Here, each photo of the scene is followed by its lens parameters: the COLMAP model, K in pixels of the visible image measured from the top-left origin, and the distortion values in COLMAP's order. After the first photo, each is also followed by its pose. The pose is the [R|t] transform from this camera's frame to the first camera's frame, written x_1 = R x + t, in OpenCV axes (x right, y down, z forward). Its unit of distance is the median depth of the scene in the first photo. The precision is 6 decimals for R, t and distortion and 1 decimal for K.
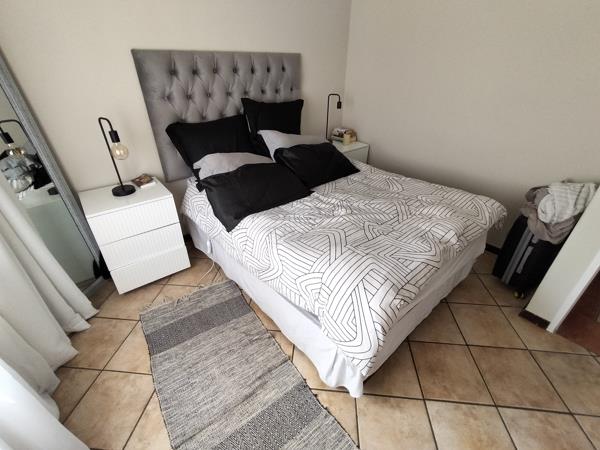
lens RADIAL K [[280.4, 0, 302.3], [0, 280.4, 228.8], [0, 0, 1]] dist [0.003125, 0.000465]
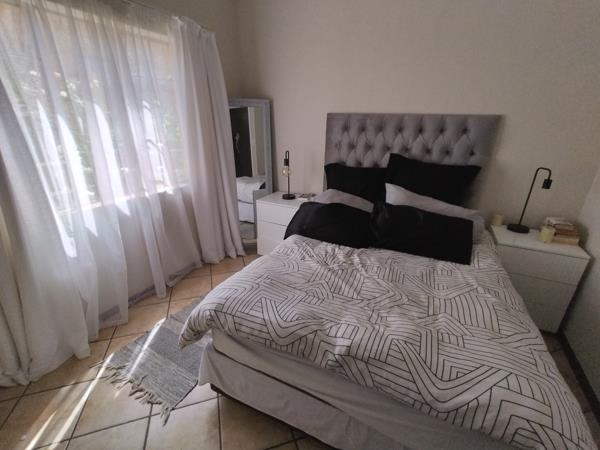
lens RADIAL K [[280.4, 0, 300.1], [0, 280.4, 224.1], [0, 0, 1]] dist [0.003125, 0.000465]
pose [[0.401113, 0.332058, -0.853725, 0.737906], [-0.485621, 0.867324, 0.109183, -0.199094], [0.776711, 0.370792, 0.509149, 0.314790]]
